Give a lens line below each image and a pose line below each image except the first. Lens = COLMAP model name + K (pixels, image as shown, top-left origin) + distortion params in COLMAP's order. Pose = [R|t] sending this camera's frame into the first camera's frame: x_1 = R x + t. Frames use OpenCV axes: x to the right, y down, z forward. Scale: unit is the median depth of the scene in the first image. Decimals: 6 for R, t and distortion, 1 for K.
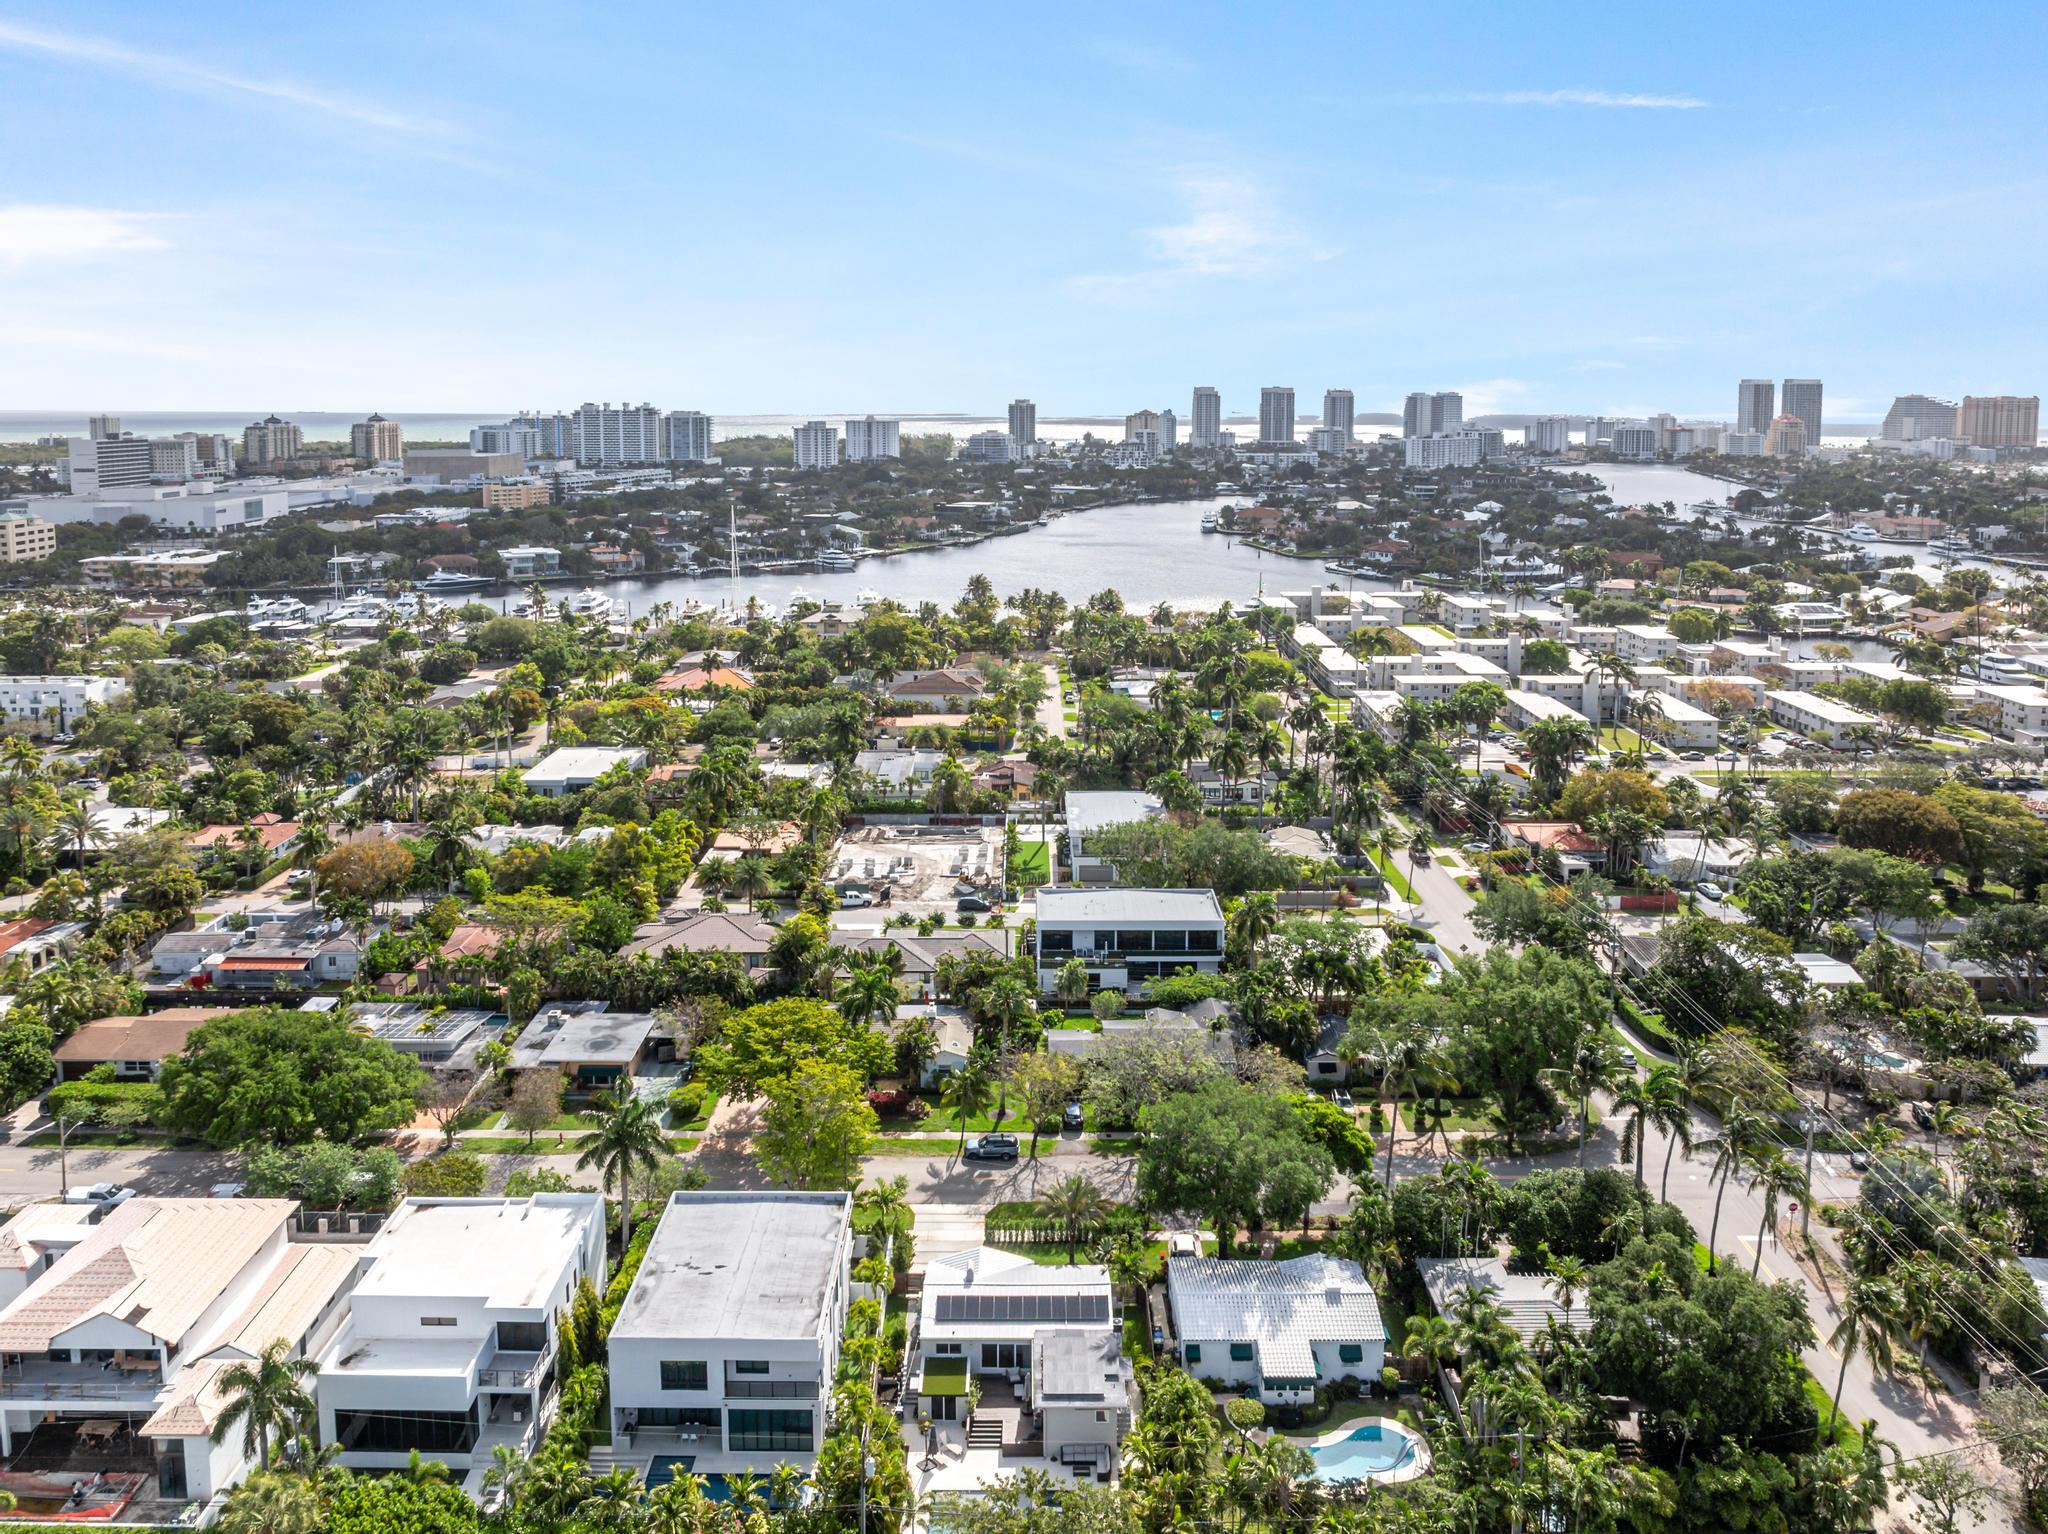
lens RADIAL K [[1454.6, 0, 1024.0], [0, 1454.6, 767.0], [0, 0, 1]] dist [-0.036387, -0.002866]
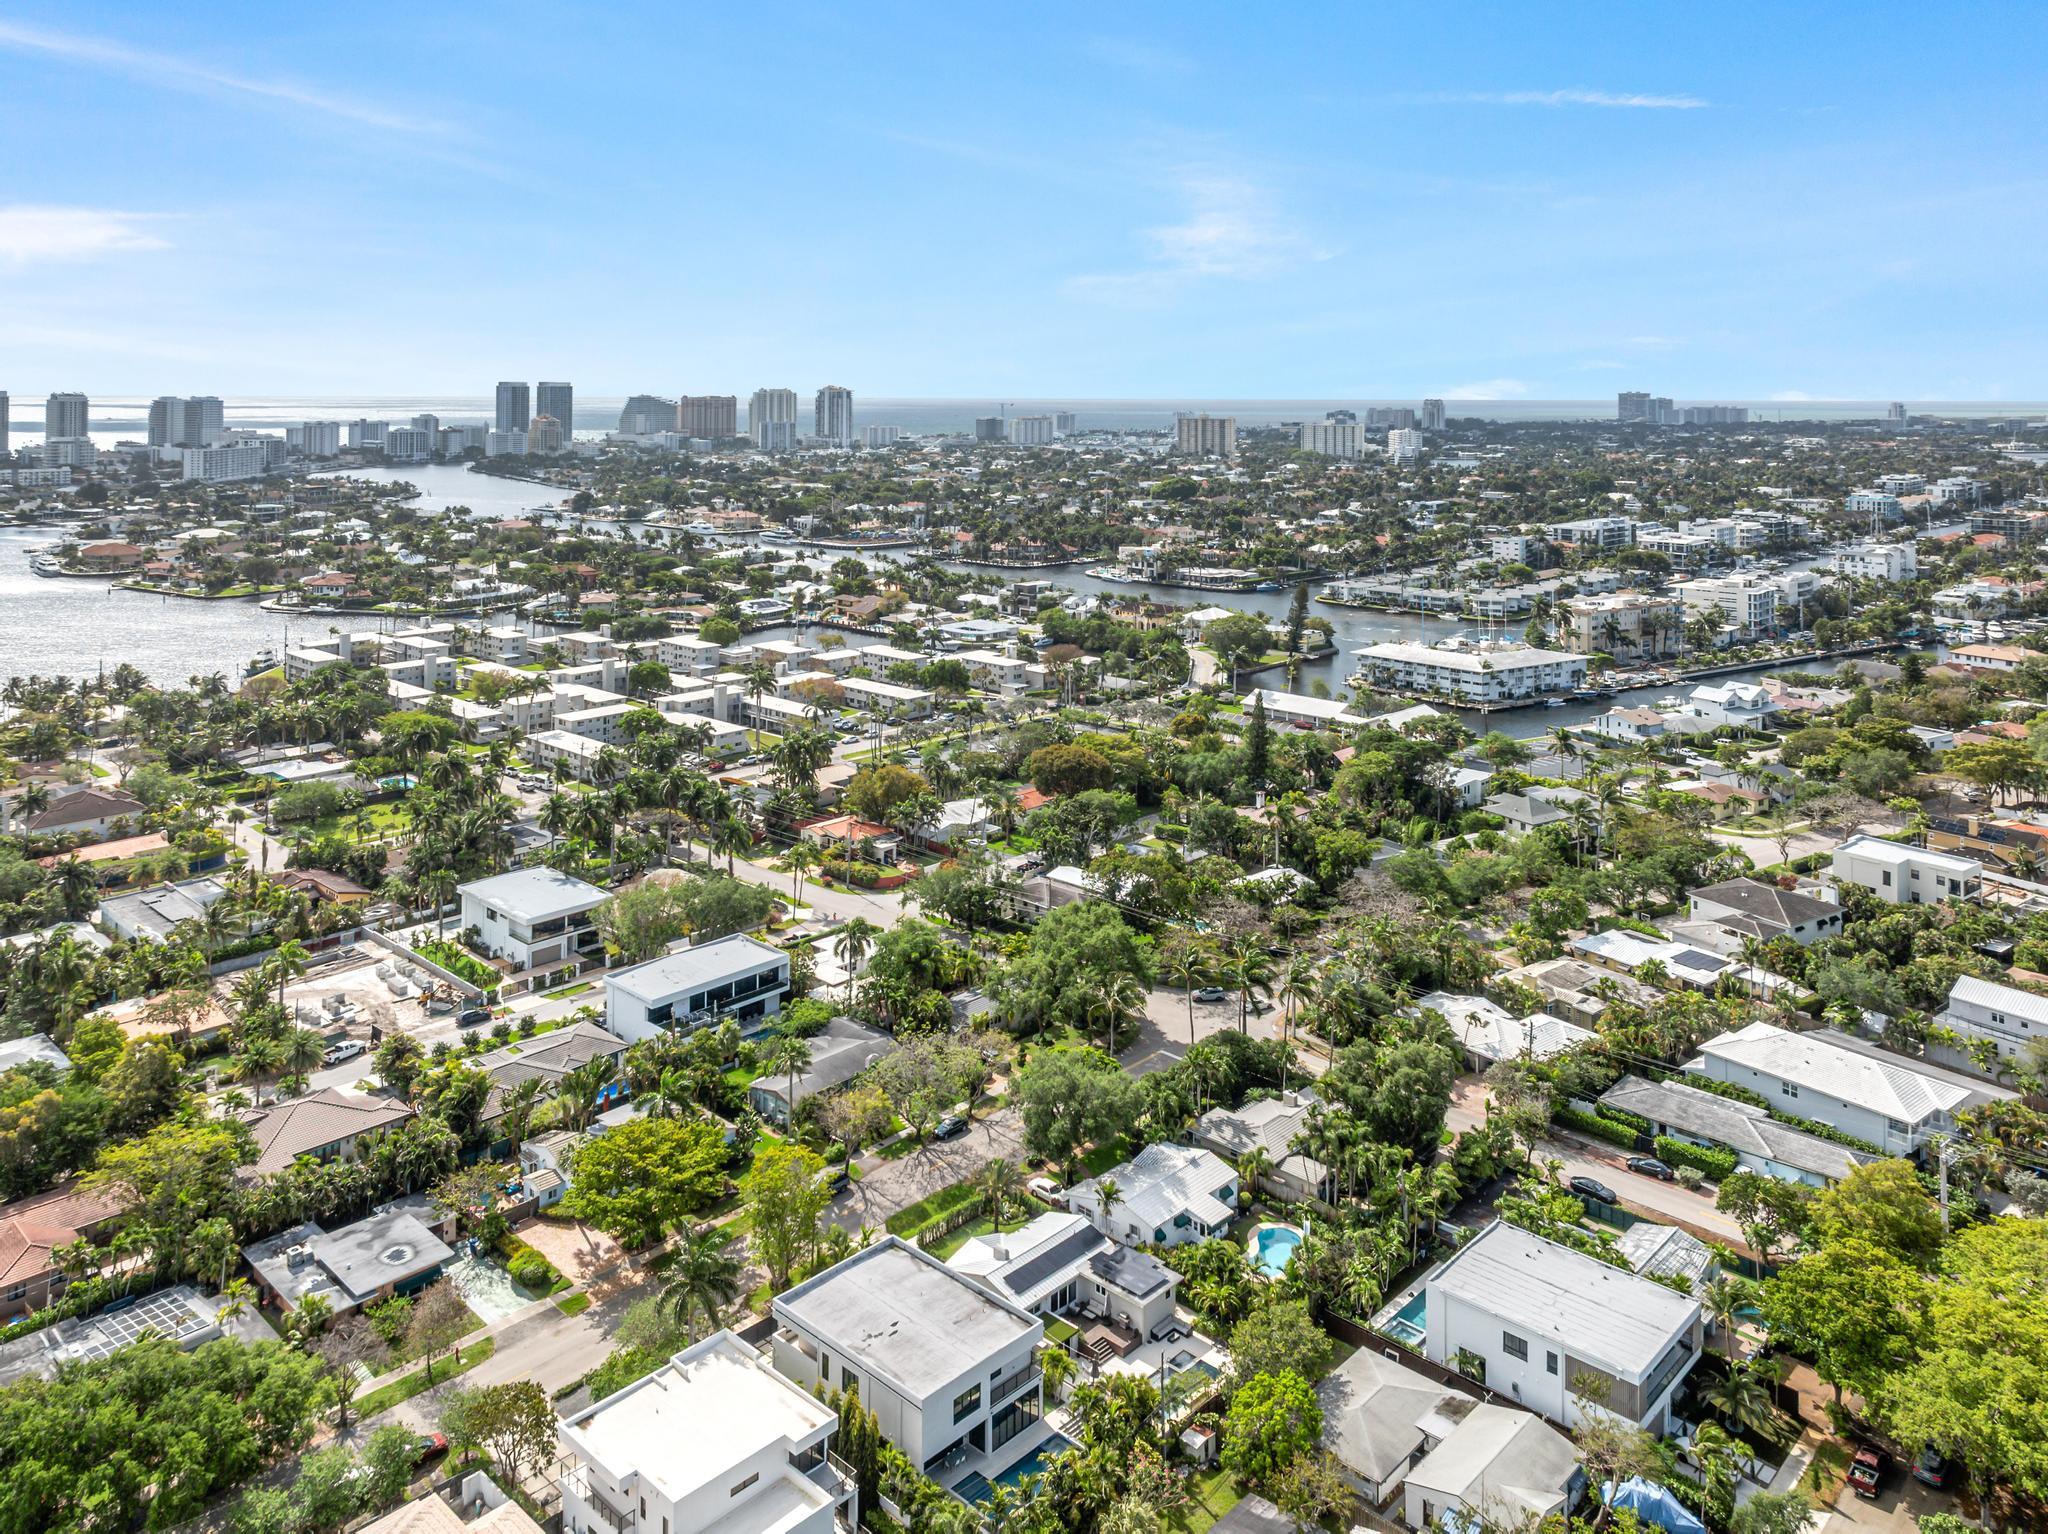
lens RADIAL K [[1454.6, 0, 1024.0], [0, 1454.6, 767.0], [0, 0, 1]] dist [-0.036387, -0.002866]
pose [[0.689534, -0.170676, 0.703855, -0.139451], [0.168665, 0.982957, 0.073121, -0.025129], [-0.704340, 0.068296, 0.706570, 0.013929]]
